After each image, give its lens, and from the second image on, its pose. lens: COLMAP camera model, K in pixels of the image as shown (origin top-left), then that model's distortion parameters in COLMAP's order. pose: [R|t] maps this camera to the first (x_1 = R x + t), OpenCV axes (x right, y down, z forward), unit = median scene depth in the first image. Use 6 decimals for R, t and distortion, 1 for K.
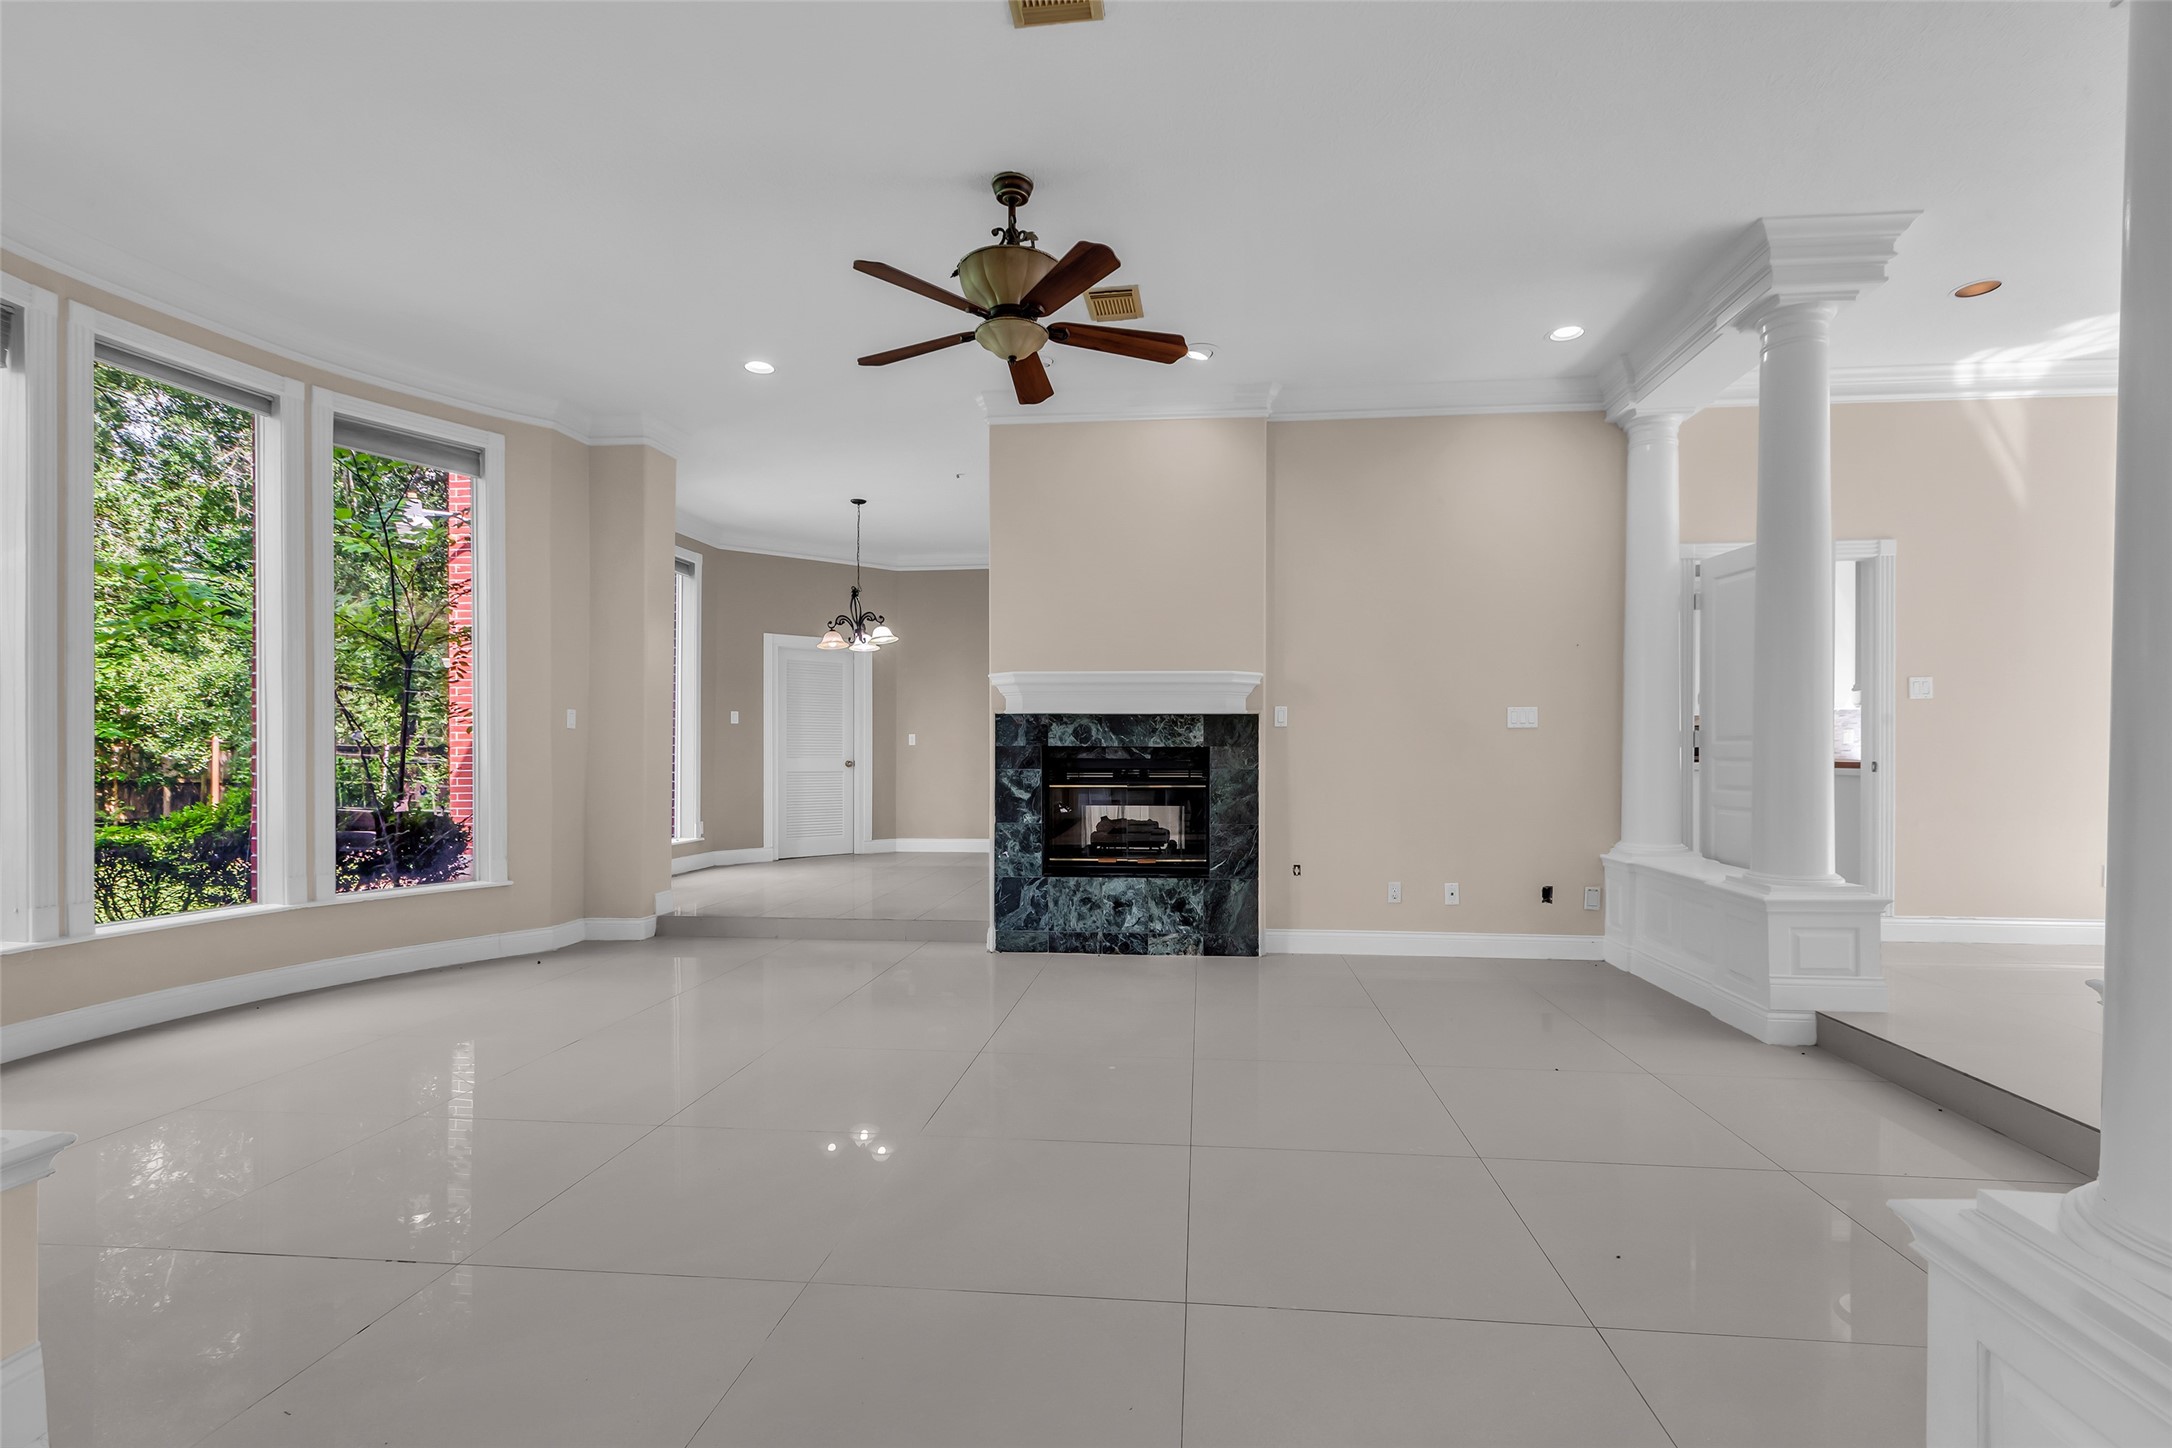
lens RADIAL K [[974.0, 0, 1136.4], [0, 974.0, 738.0], [0, 0, 1]] dist [0.004938, 0.001111]
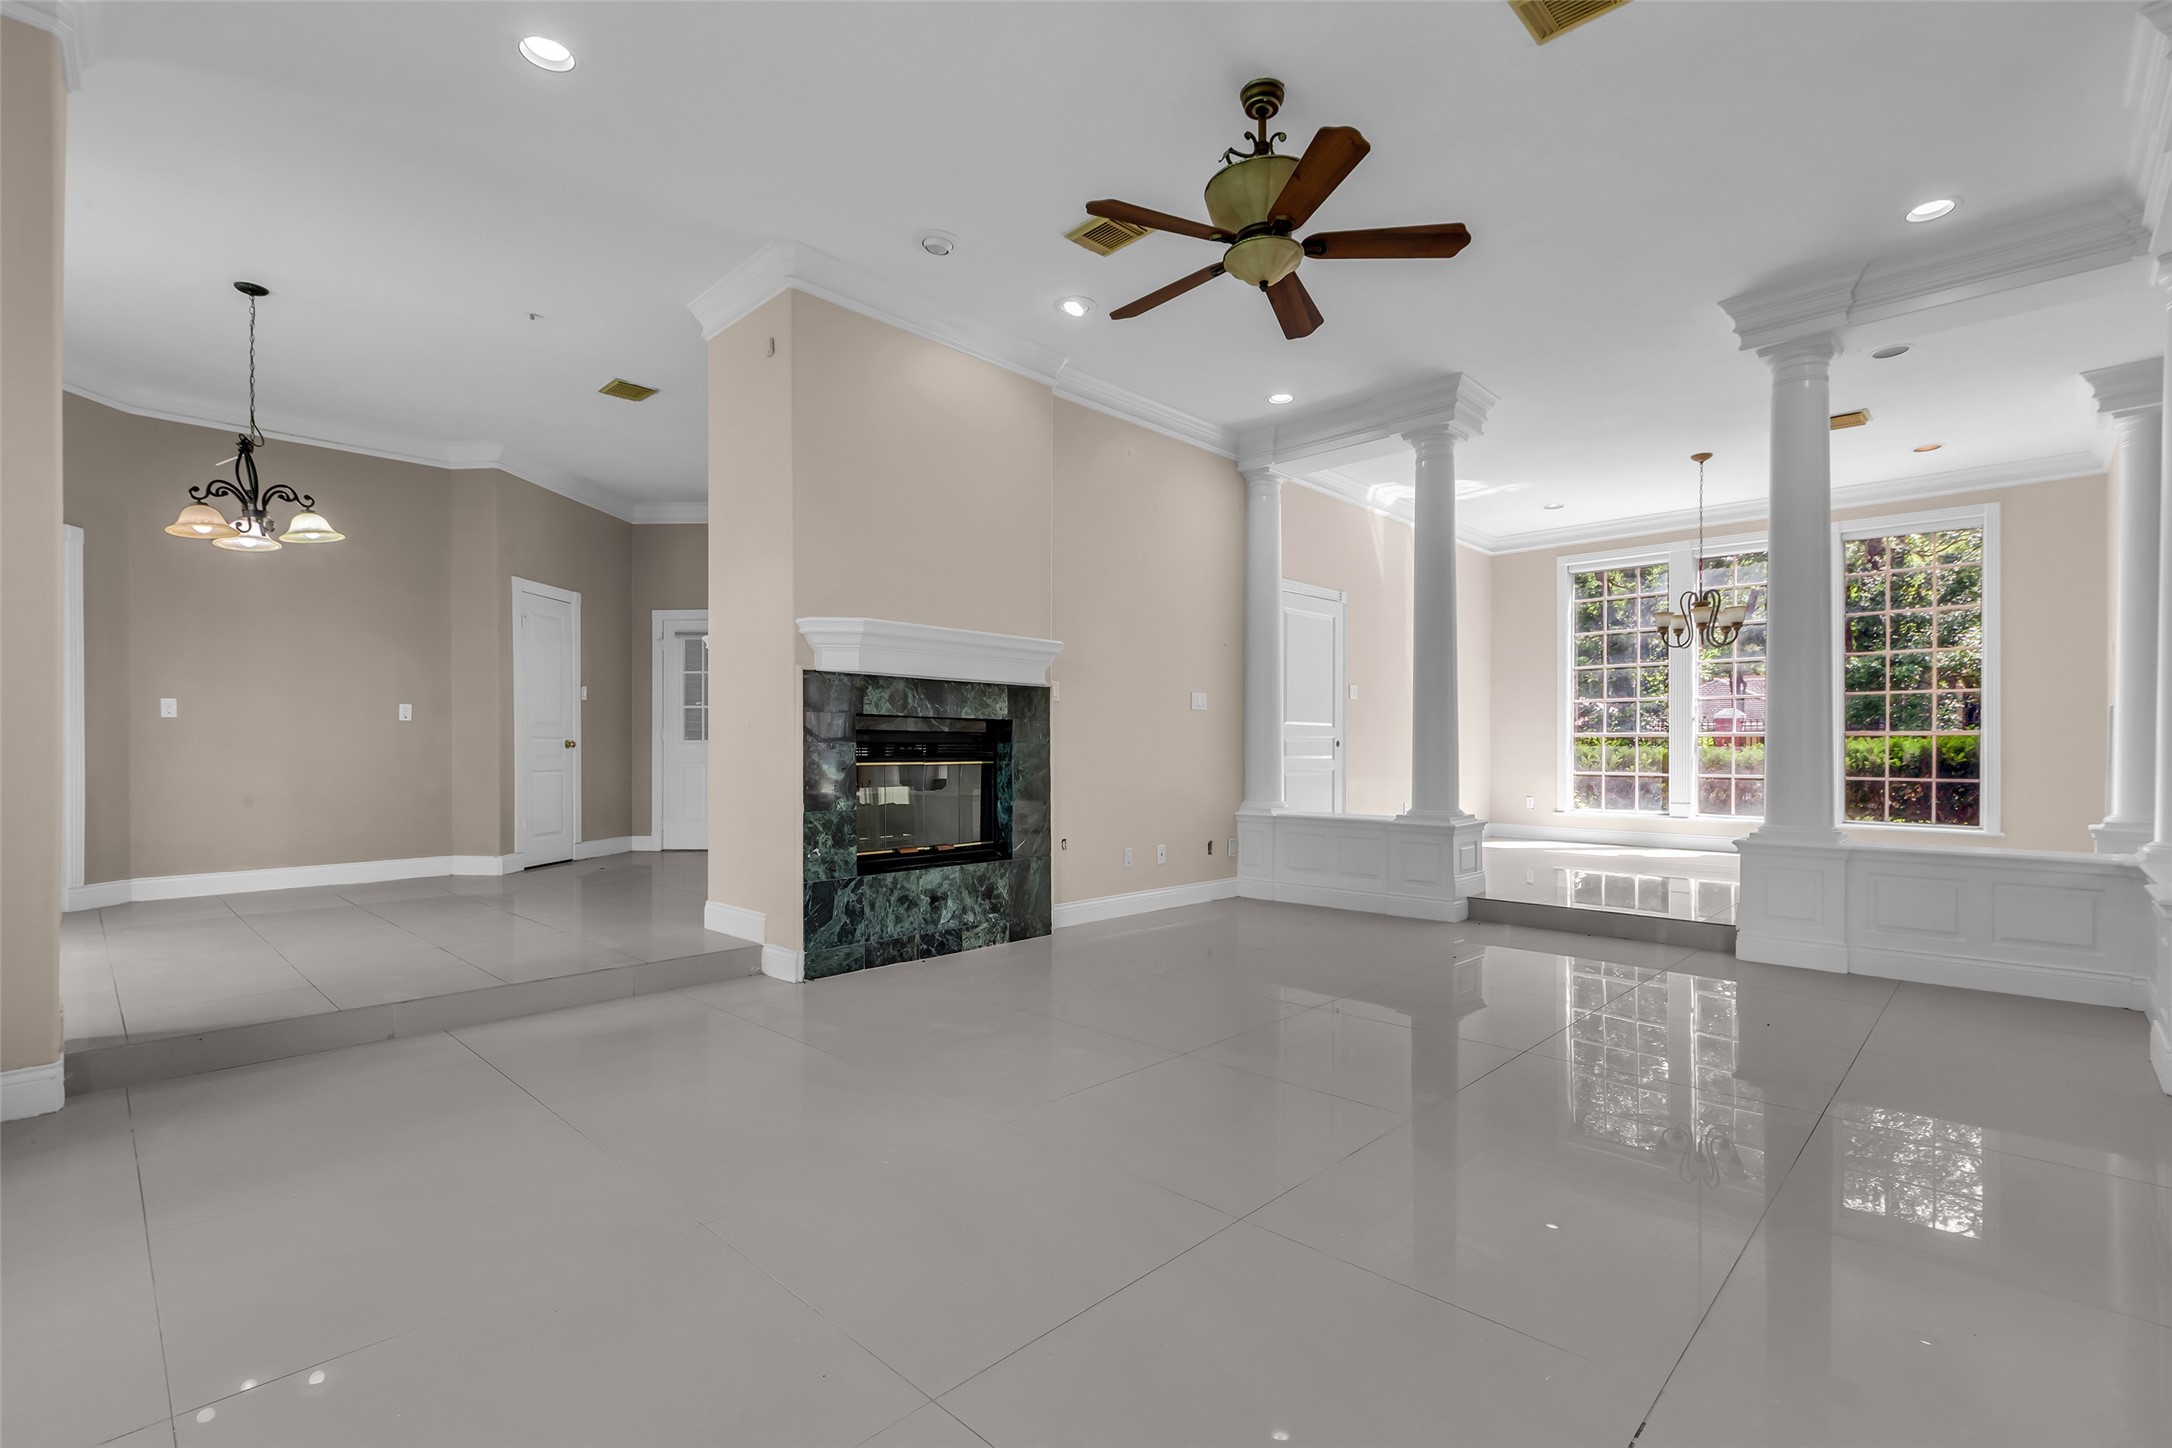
lens RADIAL K [[974.0, 0, 1088.0], [0, 974.0, 738.5], [0, 0, 1]] dist [0.004938, 0.001111]
pose [[0.622896, 0.010487, 0.782234, -0.610146], [-0.010363, 0.999933, -0.005153, 0.031236], [-0.782236, -0.004896, 0.622963, 0.353728]]
